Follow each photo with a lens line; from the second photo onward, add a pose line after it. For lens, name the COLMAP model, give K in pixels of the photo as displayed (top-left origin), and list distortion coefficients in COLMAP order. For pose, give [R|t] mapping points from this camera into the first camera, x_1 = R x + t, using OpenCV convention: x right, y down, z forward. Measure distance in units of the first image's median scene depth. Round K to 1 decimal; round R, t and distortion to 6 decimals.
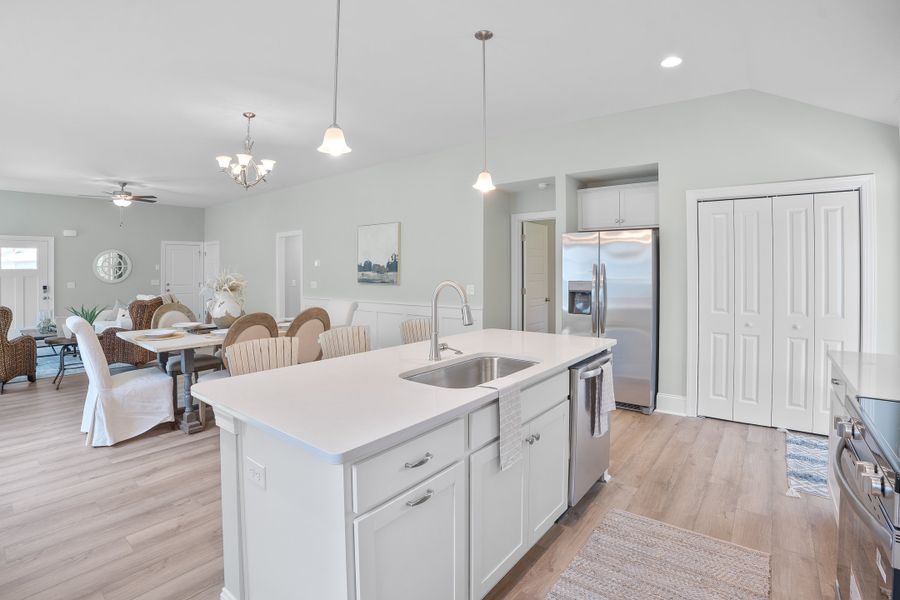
lens RADIAL K [[420.1, 0, 459.0], [0, 420.1, 265.7], [0, 0, 1]] dist [-0.052813, 0.005331]
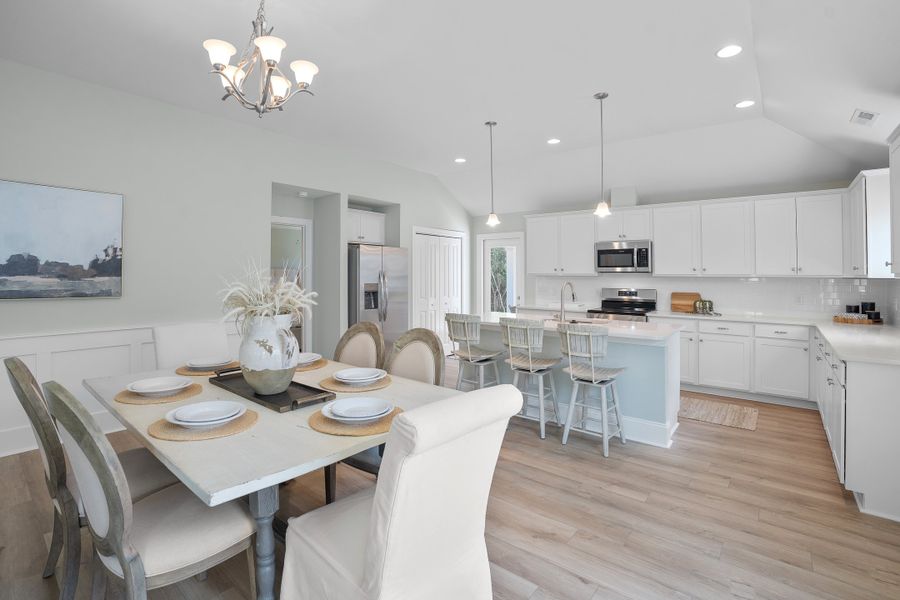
lens RADIAL K [[420.1, 0, 437.6], [0, 420.1, 262.1], [0, 0, 1]] dist [-0.052813, 0.005331]
pose [[0.052456, 0.030467, 0.998158, -0.991106], [-0.012484, 0.999476, -0.029852, 0.008382], [-0.998545, -0.010895, 0.052809, 0.735431]]
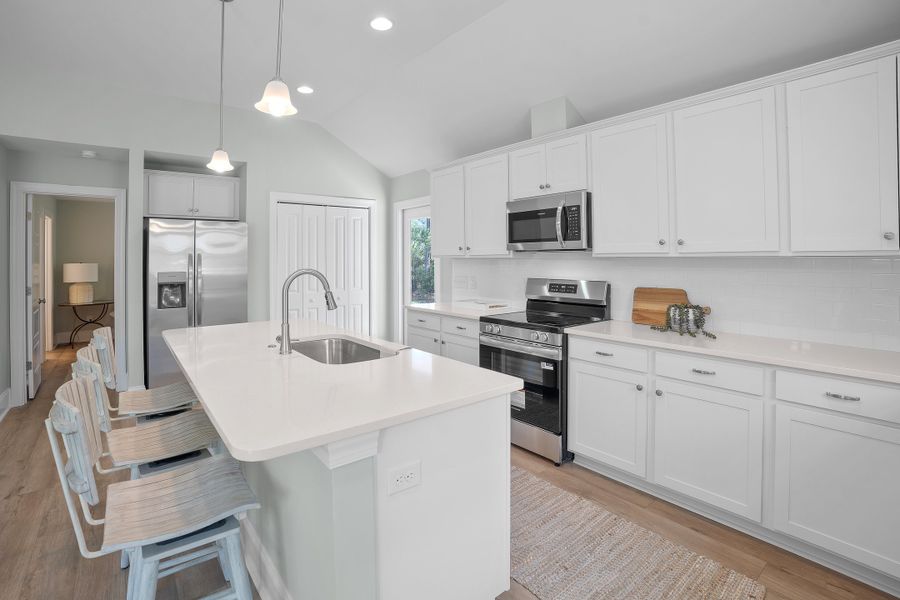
lens RADIAL K [[420.1, 0, 429.8], [0, 420.1, 252.2], [0, 0, 1]] dist [-0.052813, 0.005331]
pose [[0.272321, 0.012363, 0.962127, -0.421191], [0.002153, 0.999907, -0.013458, 0.005961], [-0.962204, 0.005737, 0.272269, 0.216365]]
